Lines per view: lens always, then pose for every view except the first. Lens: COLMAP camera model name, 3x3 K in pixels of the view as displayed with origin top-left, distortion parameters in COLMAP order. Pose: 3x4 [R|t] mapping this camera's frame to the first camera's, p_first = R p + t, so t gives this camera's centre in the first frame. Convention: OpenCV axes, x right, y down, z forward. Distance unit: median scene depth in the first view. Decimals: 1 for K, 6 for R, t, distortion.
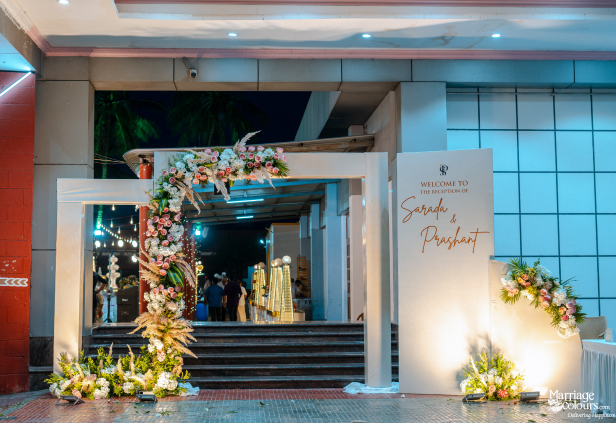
lens RADIAL K [[932.4, 0, 296.4], [0, 932.4, 212.6], [0, 0, 1]] dist [-0.001985, -0.017385]
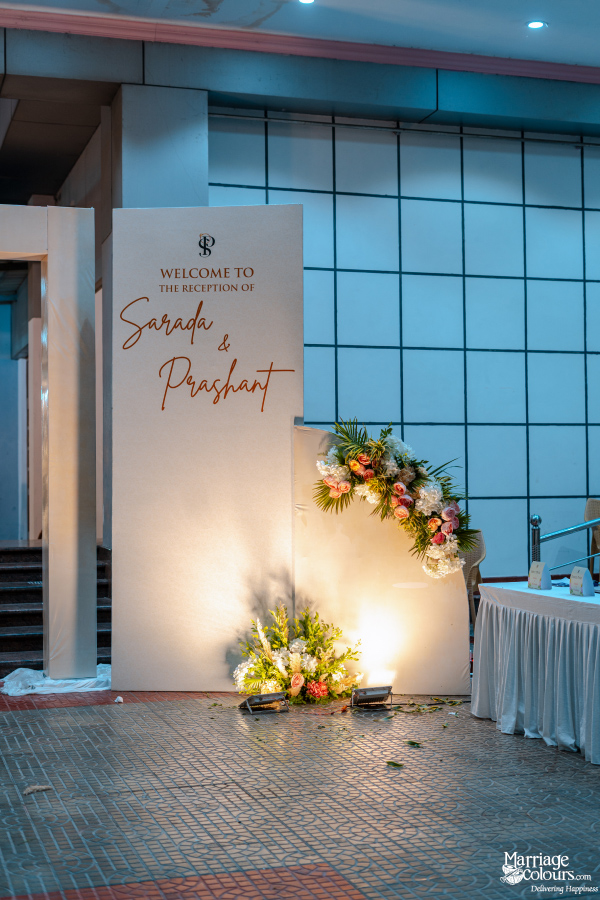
lens RADIAL K [[1459.0, 0, 323.7], [0, 1459.0, 438.7], [0, 0, 1]] dist [-0.010519, 0.001326]
pose [[0.968148, 0.007082, 0.250278, 0.024406], [-0.020186, 0.998554, 0.049832, 0.018133], [-0.249563, -0.053297, 0.966891, 0.228711]]
